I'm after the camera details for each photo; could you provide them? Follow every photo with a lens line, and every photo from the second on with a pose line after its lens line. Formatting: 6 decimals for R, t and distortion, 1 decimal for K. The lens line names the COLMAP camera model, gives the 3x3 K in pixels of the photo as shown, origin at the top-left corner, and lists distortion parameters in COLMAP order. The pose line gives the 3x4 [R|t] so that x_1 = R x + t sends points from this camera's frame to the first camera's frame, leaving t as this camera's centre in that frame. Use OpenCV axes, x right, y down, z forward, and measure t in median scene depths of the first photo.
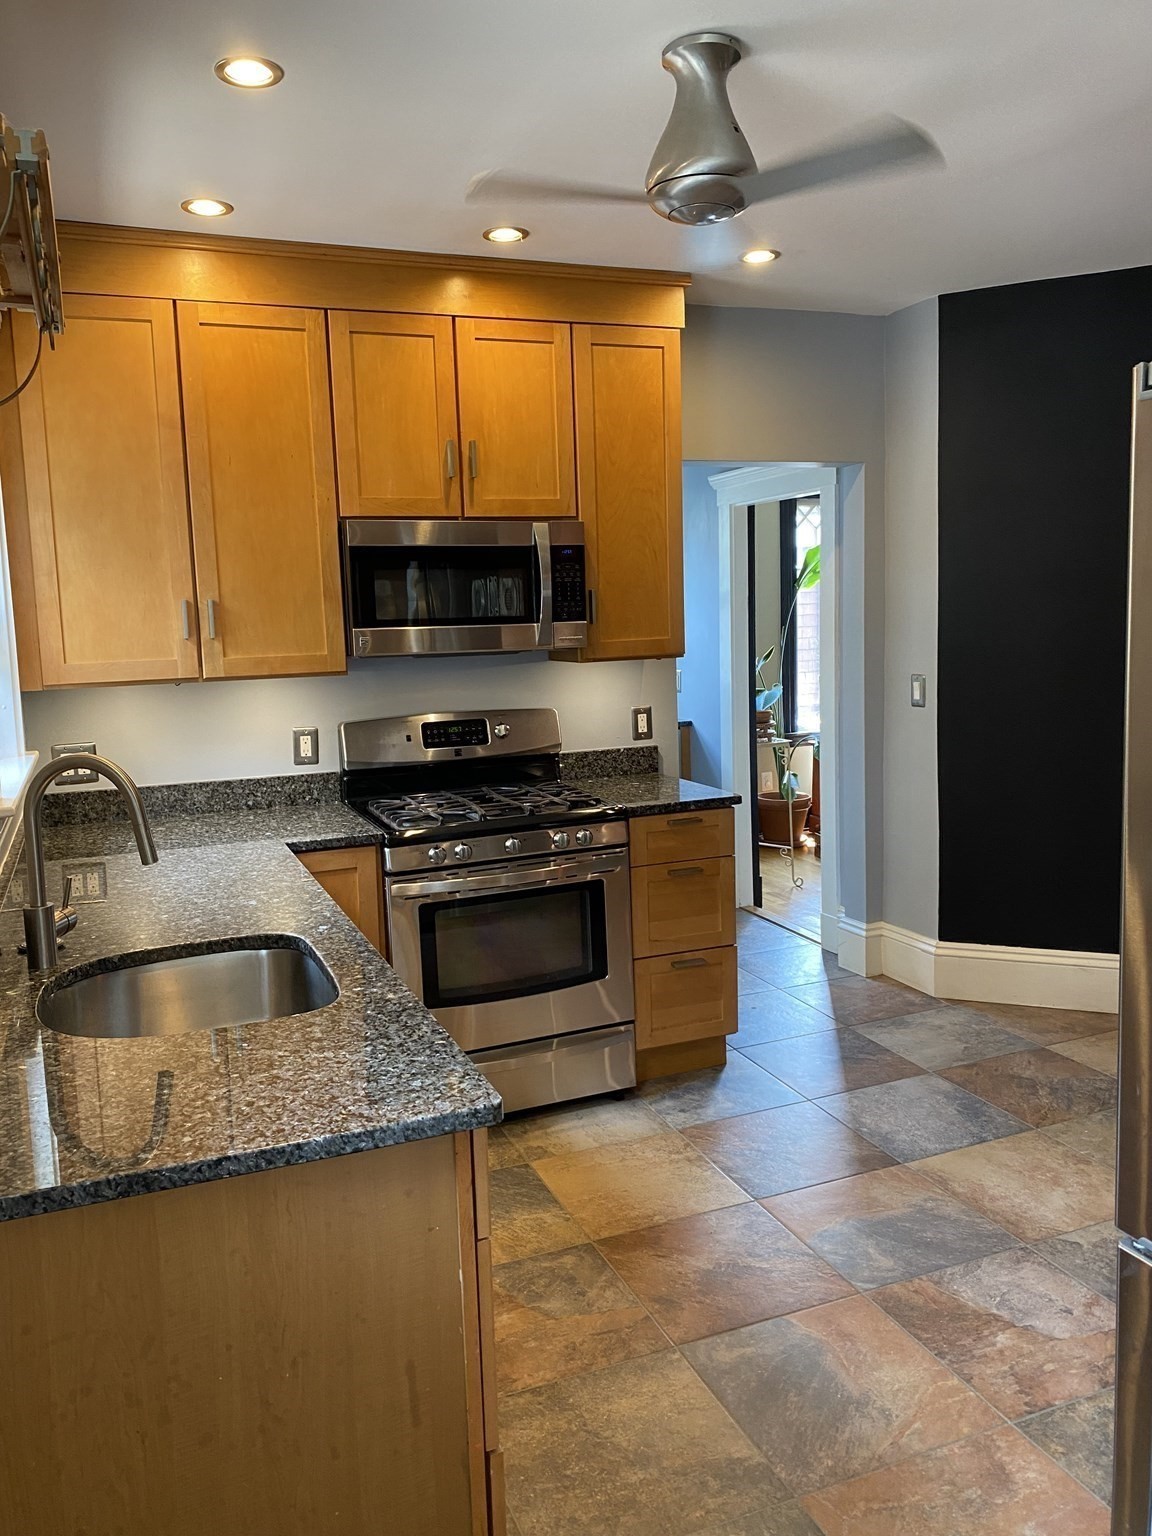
lens RADIAL K [[1193.9, 0, 576.0], [0, 1193.9, 768.0], [0, 0, 1]] dist [0.043737, -0.014672]
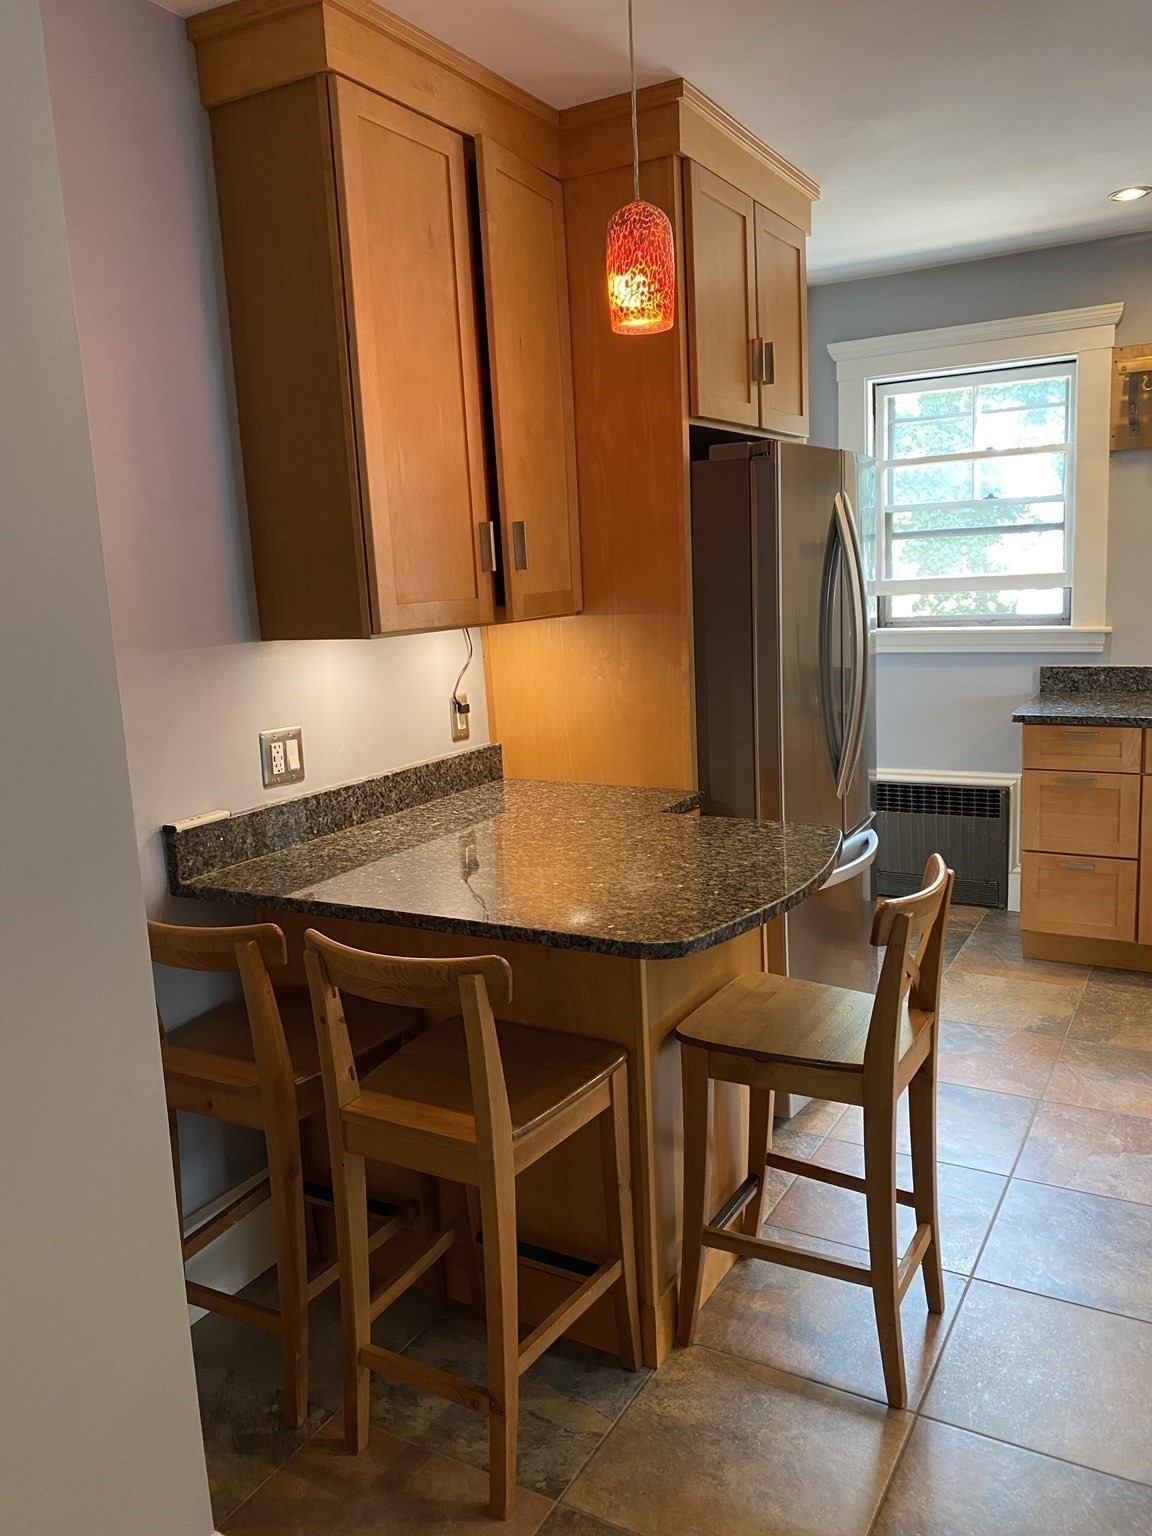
lens RADIAL K [[1193.9, 0, 576.0], [0, 1193.9, 768.0], [0, 0, 1]] dist [0.043737, -0.014672]
pose [[-0.768369, 0.168251, -0.617495, 1.241856], [-0.025709, 0.955933, 0.292457, -0.193028], [0.639490, 0.240591, -0.730184, 1.226903]]
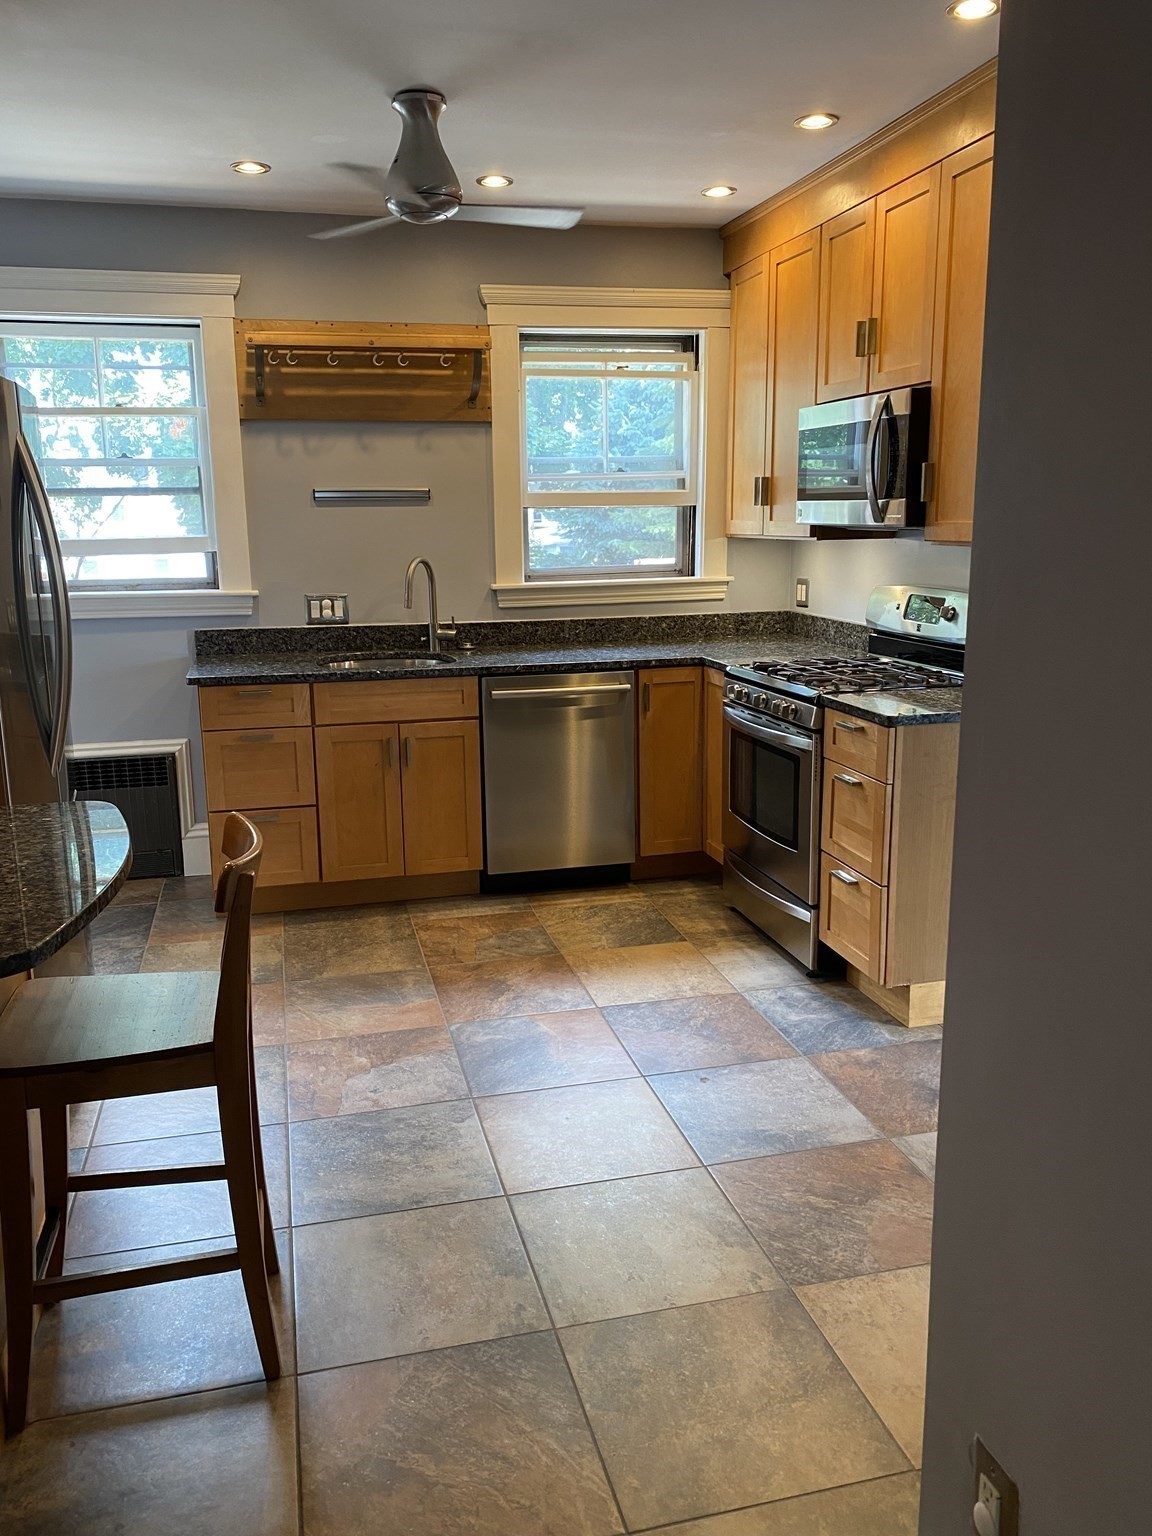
lens RADIAL K [[1193.9, 0, 576.0], [0, 1193.9, 768.0], [0, 0, 1]] dist [0.043737, -0.014672]
pose [[-0.146591, 0.239937, -0.959657, 1.272382], [-0.120572, 0.958569, 0.258083, -0.169187], [0.981822, 0.153540, -0.111588, 1.126575]]
